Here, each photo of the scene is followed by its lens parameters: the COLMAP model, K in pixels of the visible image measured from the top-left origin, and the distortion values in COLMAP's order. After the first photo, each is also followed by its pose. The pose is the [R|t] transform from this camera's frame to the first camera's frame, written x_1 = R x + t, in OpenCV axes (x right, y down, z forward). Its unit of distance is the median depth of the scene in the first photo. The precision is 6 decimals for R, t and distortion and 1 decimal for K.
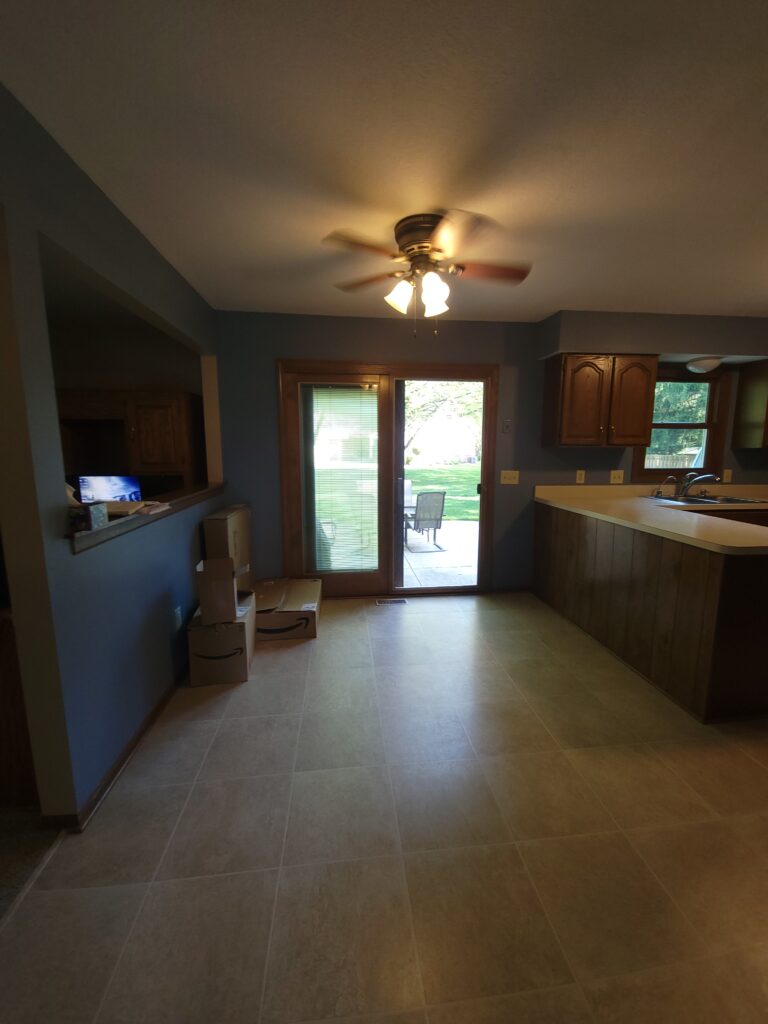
lens RADIAL K [[408.3, 0, 387.3], [0, 408.3, 509.1], [0, 0, 1]] dist [-0.000046, -0.013122]
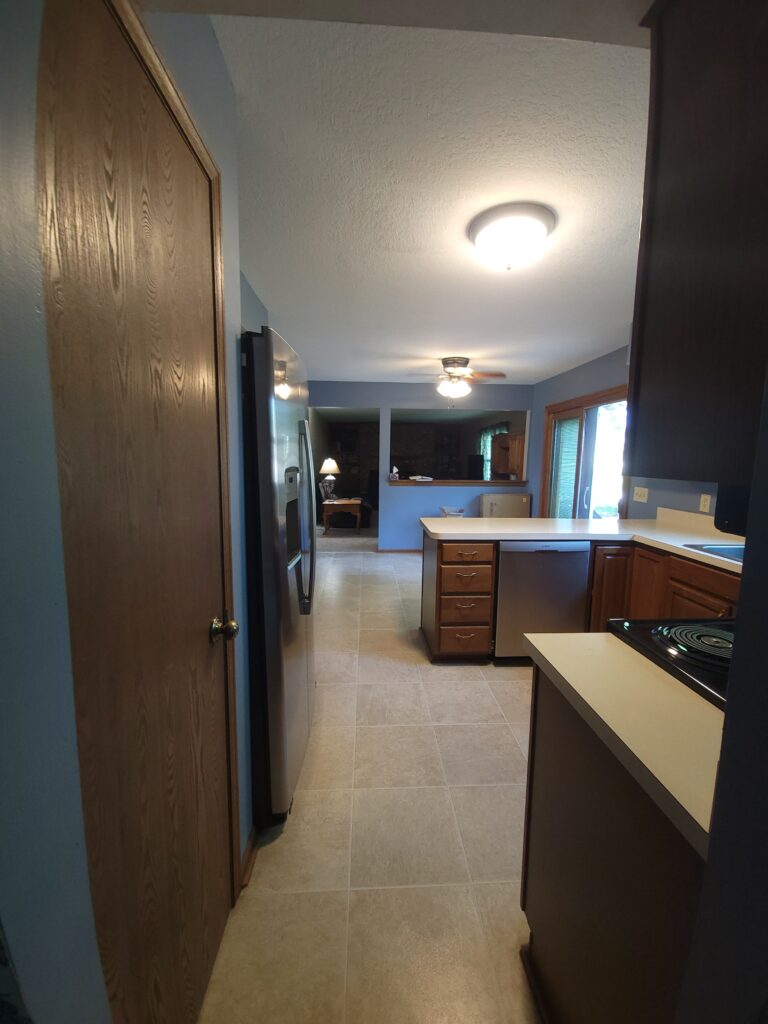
lens RADIAL K [[408.3, 0, 387.3], [0, 408.3, 509.1], [0, 0, 1]] dist [-0.000046, -0.013122]
pose [[-0.045372, 0.122695, -0.991407, 1.293225], [-0.159469, 0.978813, 0.128434, -0.074061], [0.986160, 0.163926, -0.024845, 0.459590]]
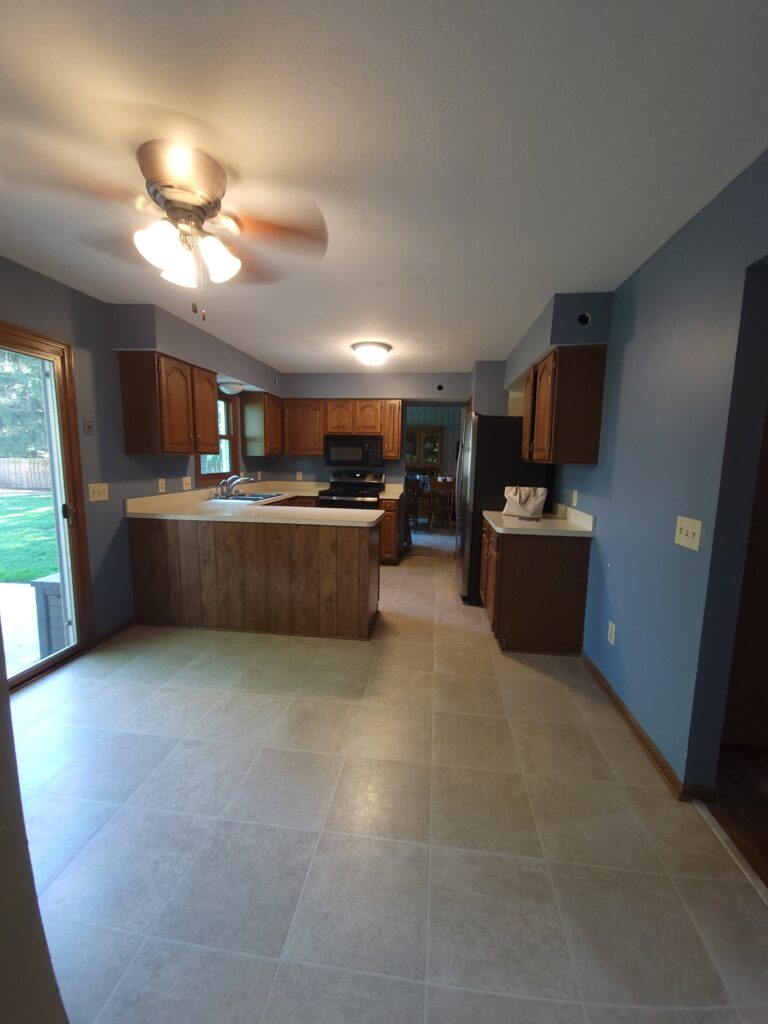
lens RADIAL K [[408.3, 0, 387.3], [0, 408.3, 509.1], [0, 0, 1]] dist [-0.000046, -0.013122]
pose [[0.219794, -0.118661, 0.968303, -0.345187], [0.126105, 0.987703, 0.092414, -0.048453], [-0.967361, 0.101796, 0.232055, 0.293000]]
